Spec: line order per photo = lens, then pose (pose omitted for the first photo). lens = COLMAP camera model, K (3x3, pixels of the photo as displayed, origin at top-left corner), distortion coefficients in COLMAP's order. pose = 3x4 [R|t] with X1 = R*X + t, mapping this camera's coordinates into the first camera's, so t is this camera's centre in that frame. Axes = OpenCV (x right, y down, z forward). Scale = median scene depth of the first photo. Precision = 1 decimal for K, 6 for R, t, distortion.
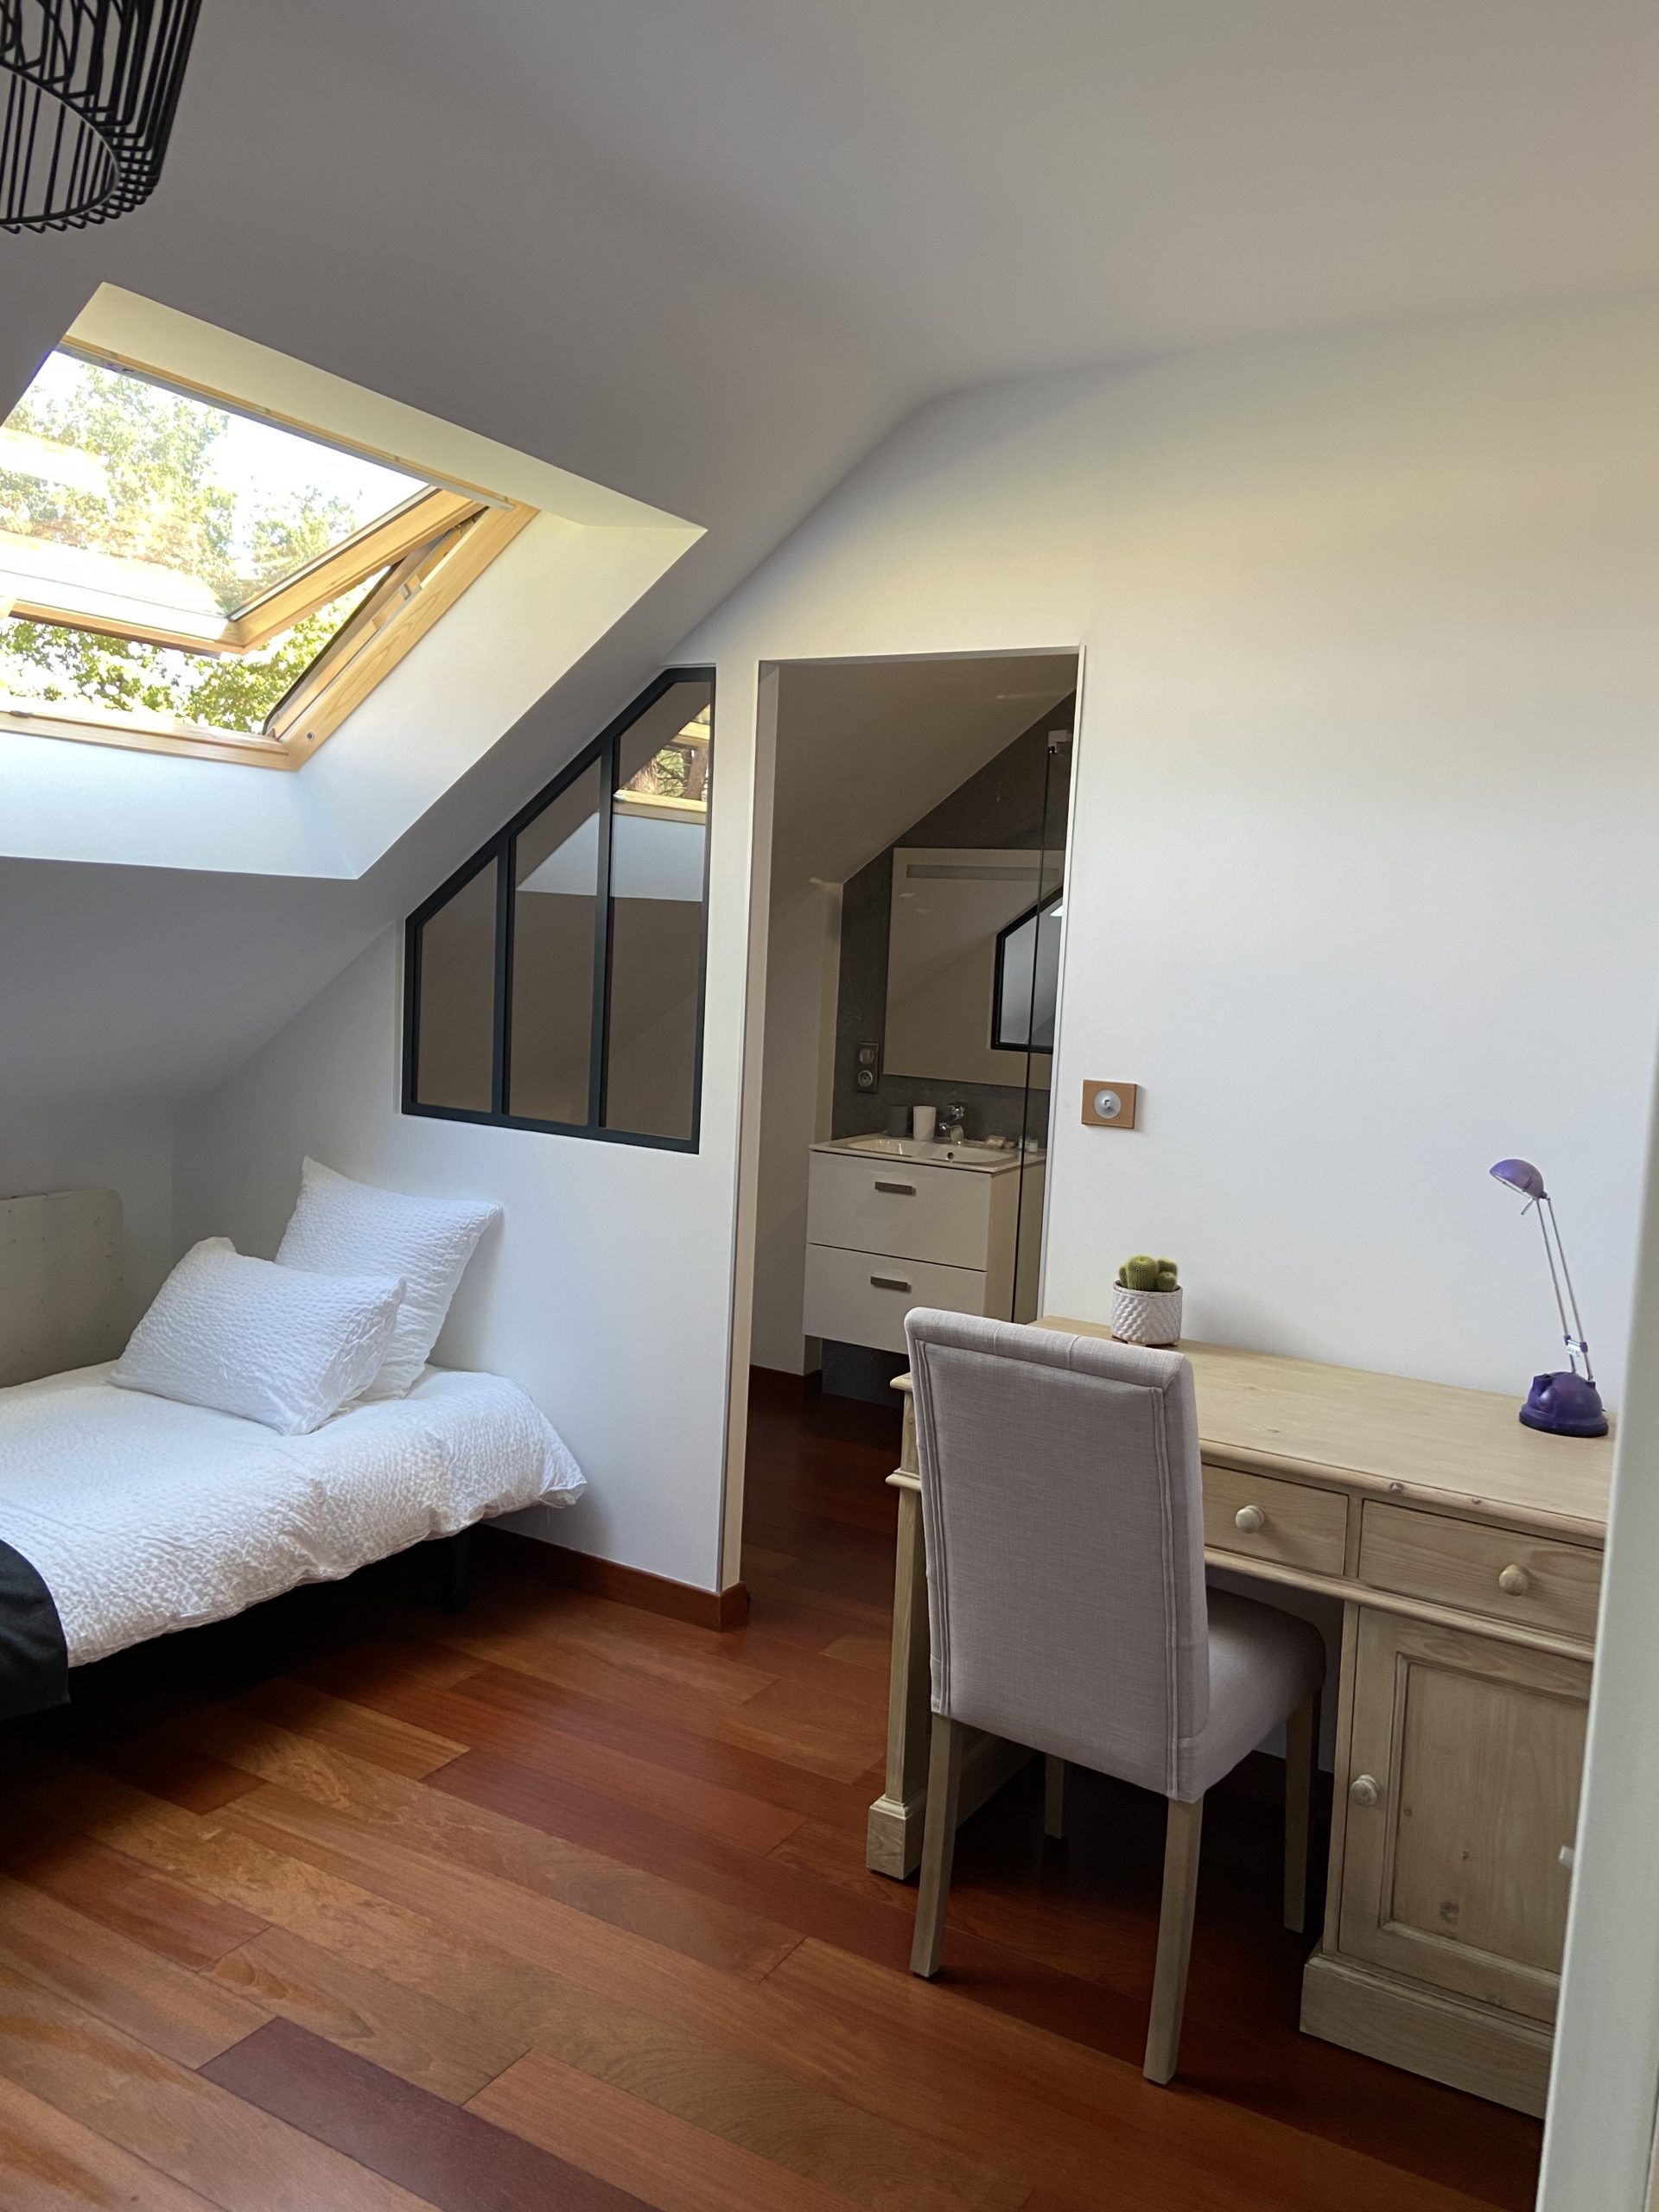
lens RADIAL K [[1653.5, 0, 836.4], [0, 1653.5, 1108.4], [0, 0, 1]] dist [0.092982, -0.123881]
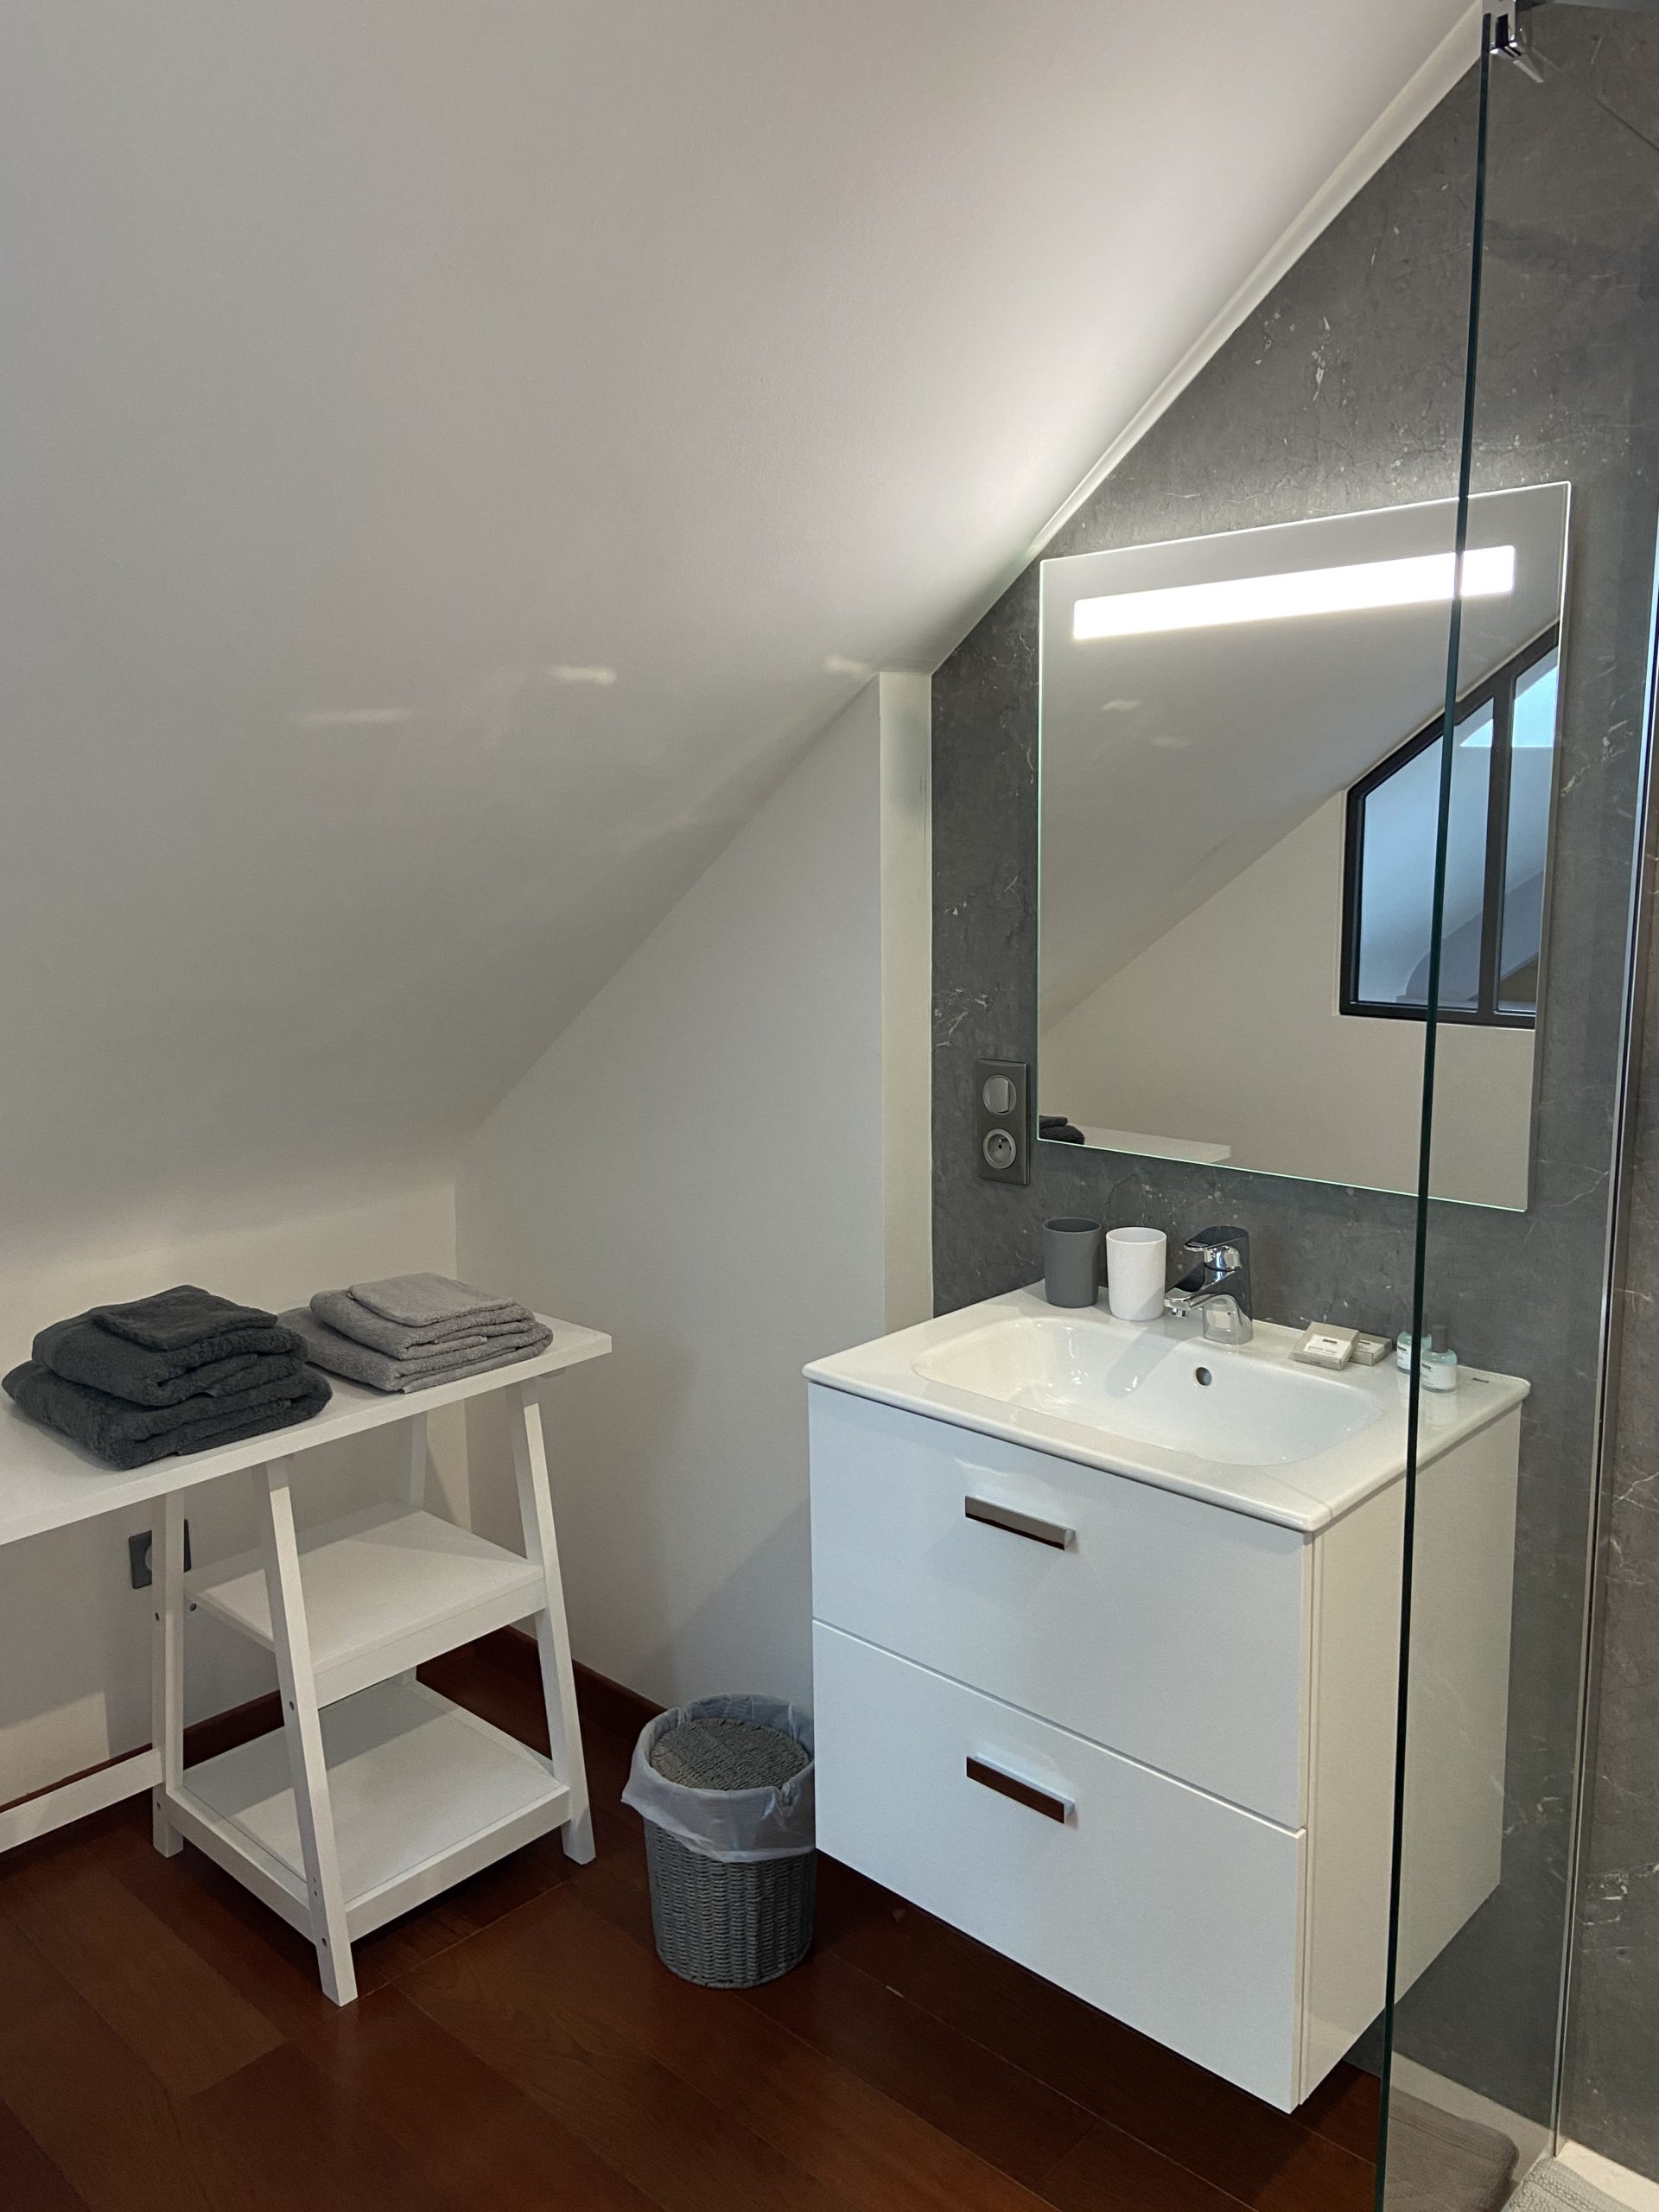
lens RADIAL K [[1641.0, 0, 844.1], [0, 1641.0, 1098.9], [0, 0, 1]] dist [0.149264, -0.227516]
pose [[0.976380, -0.024358, -0.214684, 0.096454], [0.035388, 0.998235, 0.047683, -0.072962], [0.213144, -0.054154, 0.975519, 0.837697]]
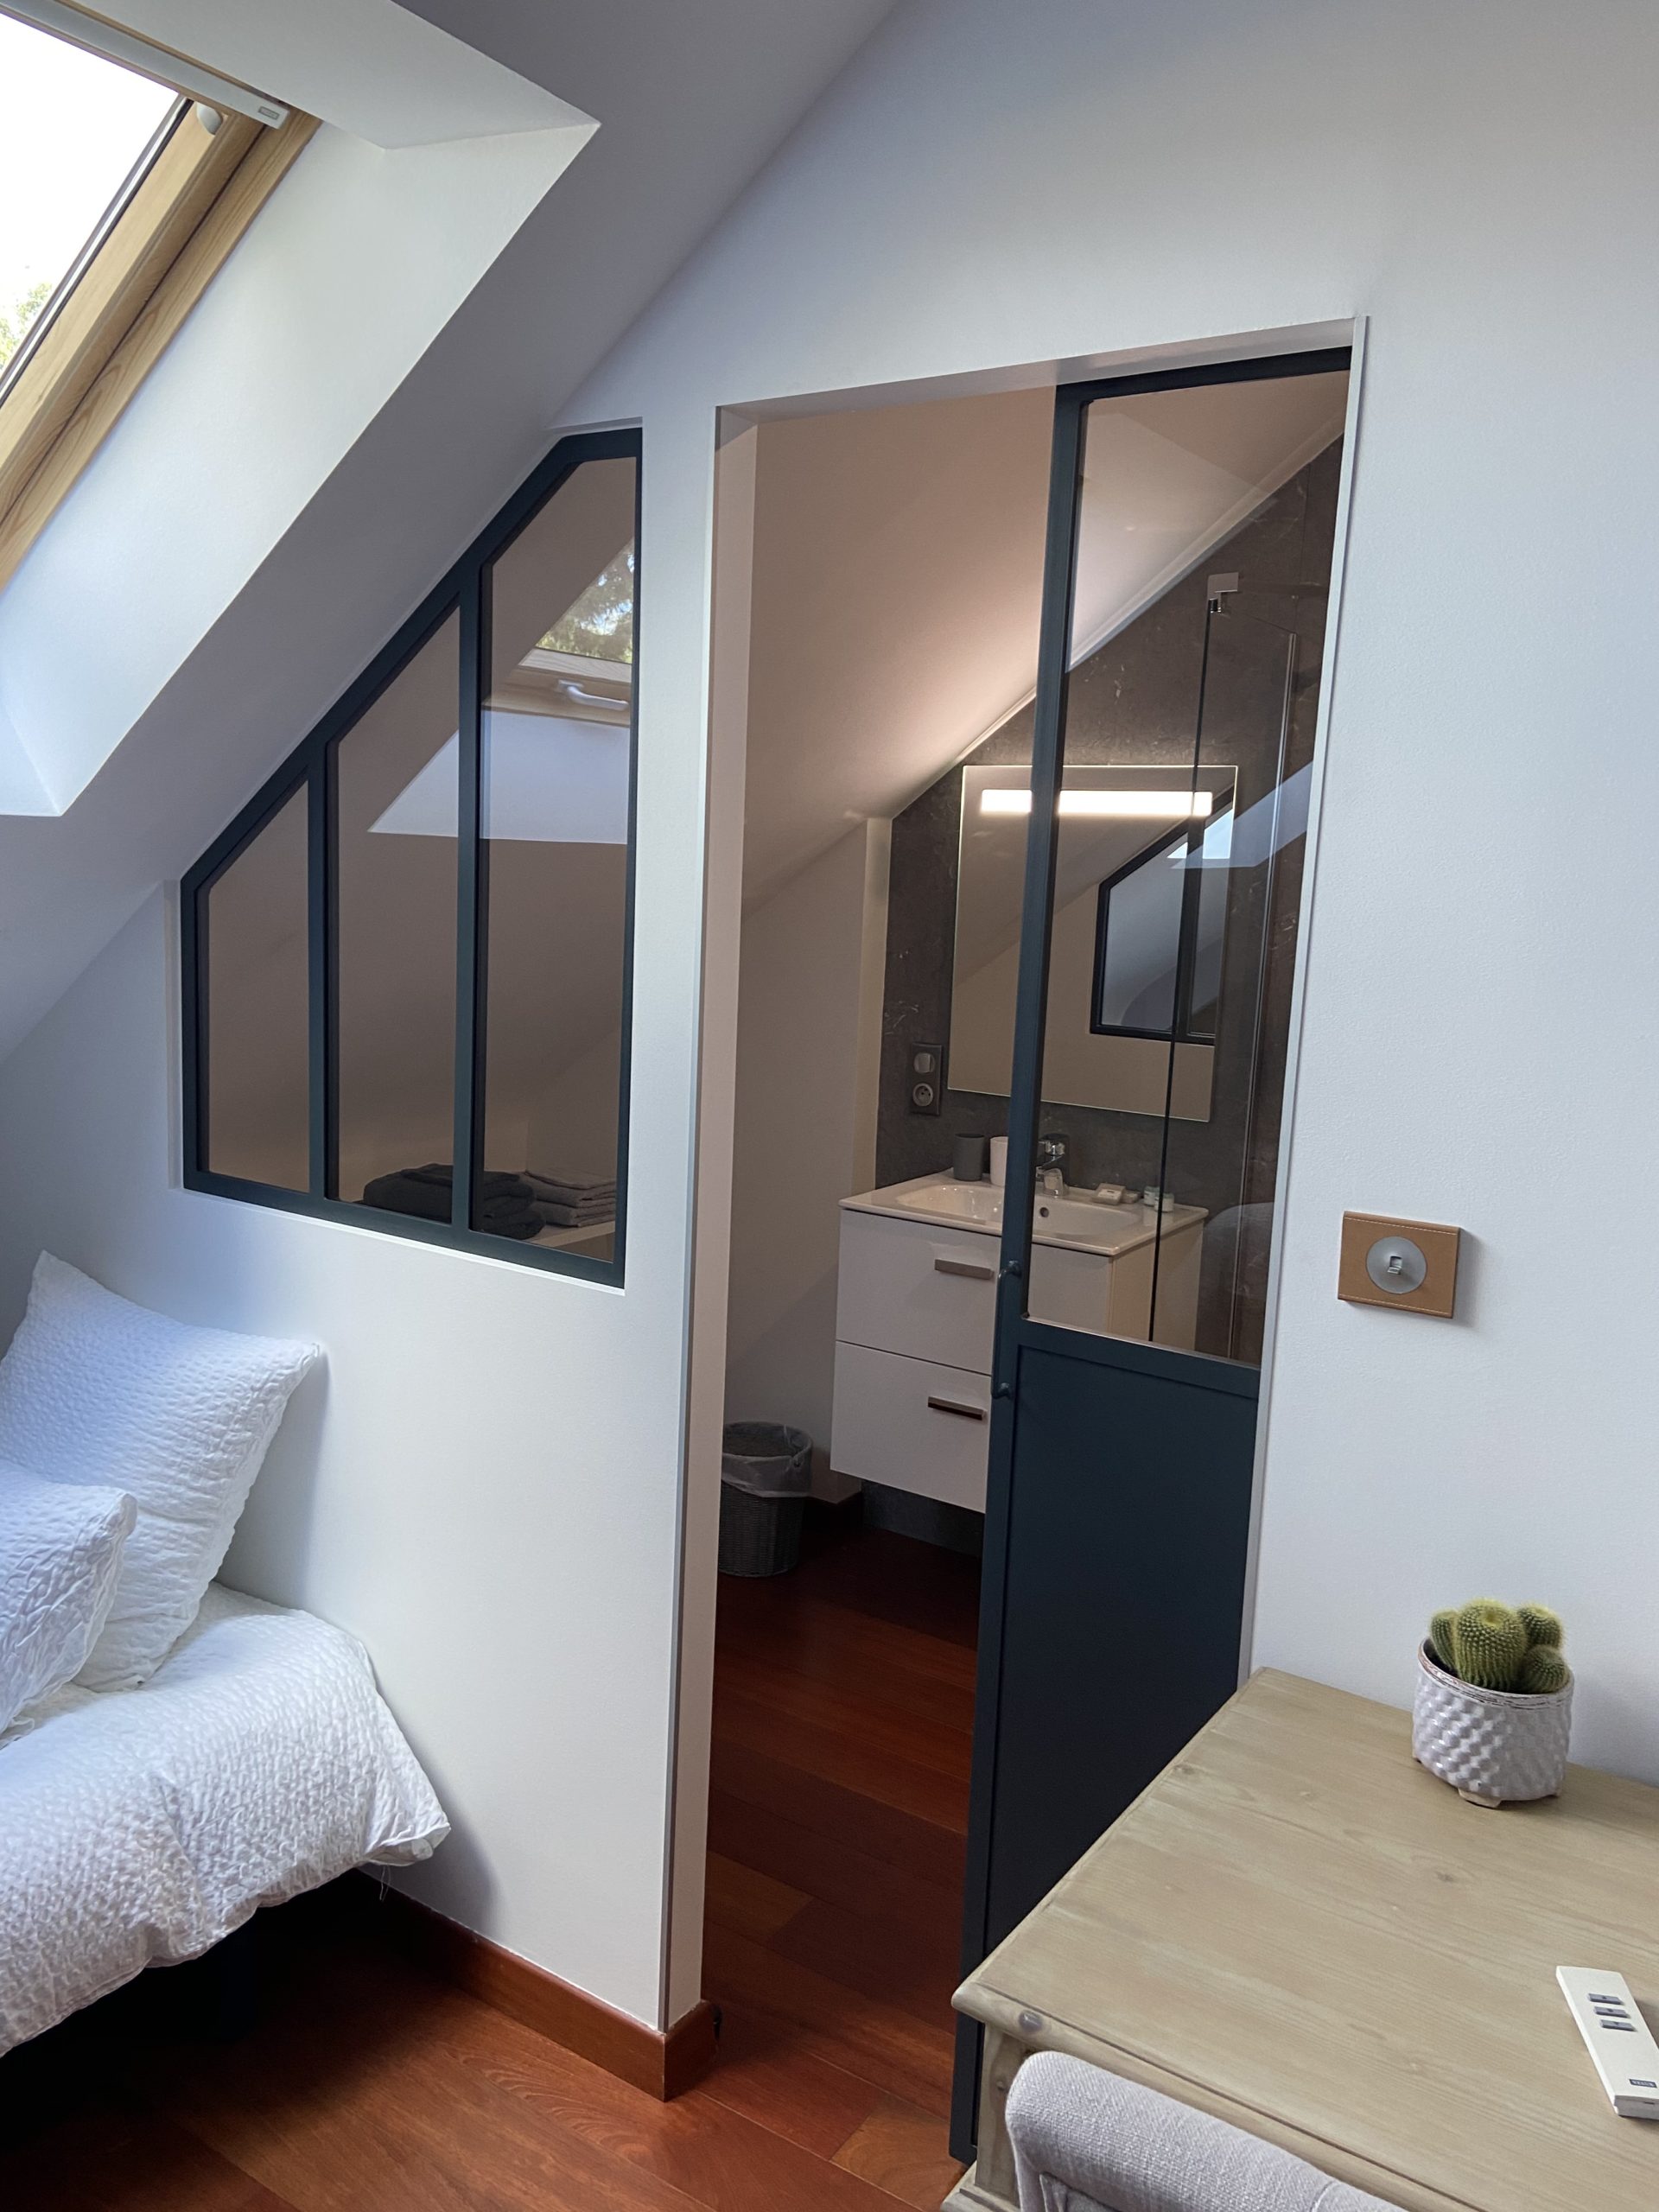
lens RADIAL K [[1653.5, 0, 836.4], [0, 1653.5, 1108.4], [0, 0, 1]] dist [0.092982, -0.123881]
pose [[0.999100, 0.001236, -0.042393, 0.014903], [0.000382, 0.999273, 0.038123, -0.055808], [0.042409, -0.038105, 0.998373, 0.409430]]
